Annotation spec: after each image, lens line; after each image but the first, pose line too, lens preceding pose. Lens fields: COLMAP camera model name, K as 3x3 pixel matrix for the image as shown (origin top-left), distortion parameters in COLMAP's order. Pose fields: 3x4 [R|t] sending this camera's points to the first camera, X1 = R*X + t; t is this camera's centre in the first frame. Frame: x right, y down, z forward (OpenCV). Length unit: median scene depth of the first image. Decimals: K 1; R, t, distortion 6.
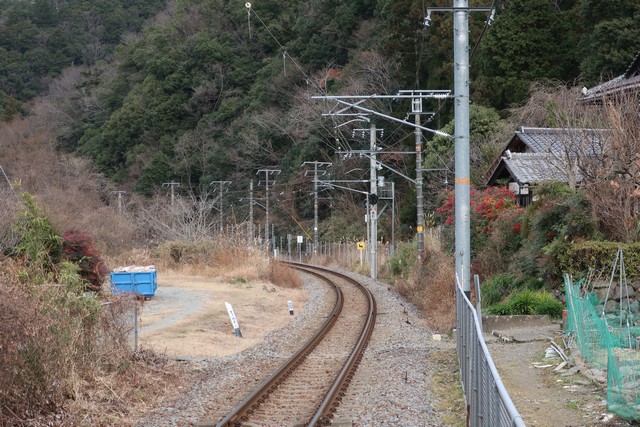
lens RADIAL K [[1464.1, 0, 320.0], [0, 1464.1, 213.6], [0, 0, 1]] dist [-0.106279, -0.514998]
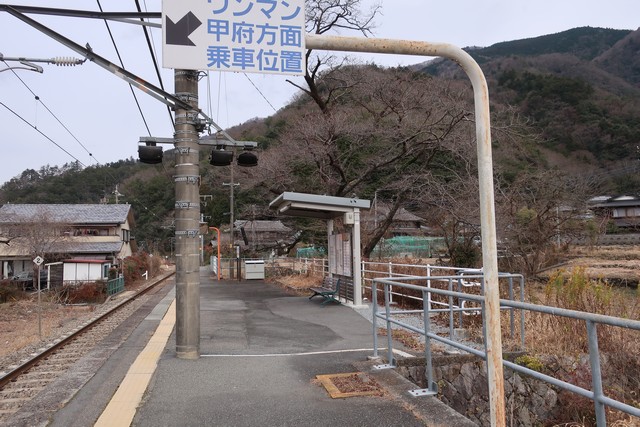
lens RADIAL K [[506.1, 0, 320.8], [0, 506.1, 213.6], [0, 0, 1]] dist [-0.000284, 0.003454]
pose [[0.955123, 0.010337, 0.296030, -0.021473], [0.010083, 0.997677, -0.067372, -0.002791], [-0.296039, 0.067334, 0.952800, -0.397106]]
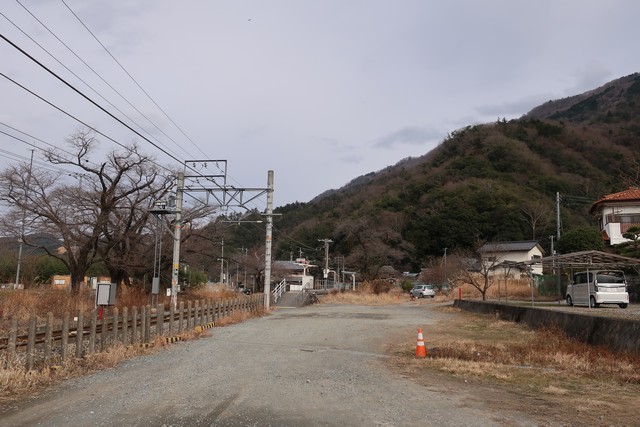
lens RADIAL K [[506.1, 0, 320.8], [0, 506.1, 213.6], [0, 0, 1]] dist [-0.000284, 0.003454]
pose [[0.999810, 0.018585, -0.005867, -0.022617], [-0.019209, 0.990577, -0.135604, 0.001022], [0.003291, 0.135691, 0.990746, -0.895662]]
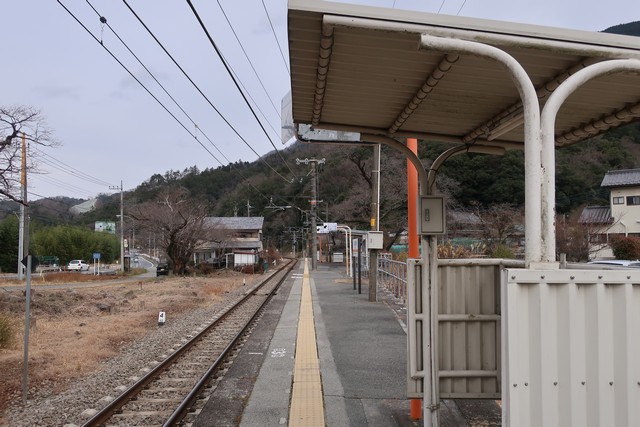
lens RADIAL K [[506.1, 0, 320.8], [0, 506.1, 213.6], [0, 0, 1]] dist [-0.000284, 0.003454]
pose [[0.994477, 0.005835, 0.104792, -0.041830], [0.000721, 0.998050, -0.062413, -0.003955], [-0.104952, 0.062144, 0.992534, -0.587750]]
